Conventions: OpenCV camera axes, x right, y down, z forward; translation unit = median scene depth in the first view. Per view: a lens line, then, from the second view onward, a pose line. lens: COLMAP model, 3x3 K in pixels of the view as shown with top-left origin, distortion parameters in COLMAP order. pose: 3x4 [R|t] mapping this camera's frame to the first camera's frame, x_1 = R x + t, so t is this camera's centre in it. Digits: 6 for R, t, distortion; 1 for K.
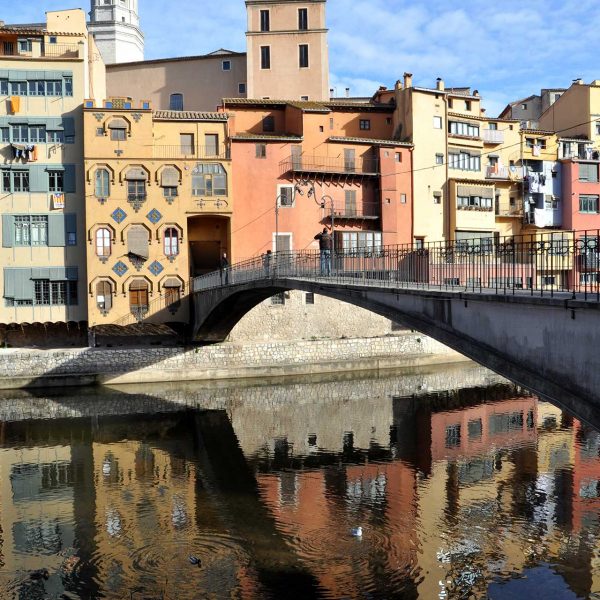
lens RADIAL K [[734.3, 0, 299.0], [0, 734.3, 299.5], [0, 0, 1]] dist [-0.061574, 0.000000]
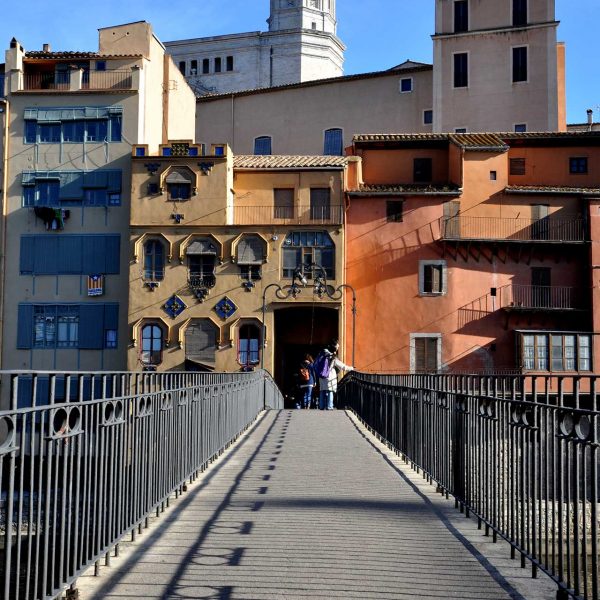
lens RADIAL K [[1058.7, 0, 299.2], [0, 1058.7, 304.7], [0, 0, 1]] dist [0.034270, 0.000000]
pose [[0.952164, 0.006629, -0.305515, 0.174808], [-0.037995, 0.994575, -0.096835, -0.022515], [0.303216, 0.103811, 0.947251, 0.069765]]
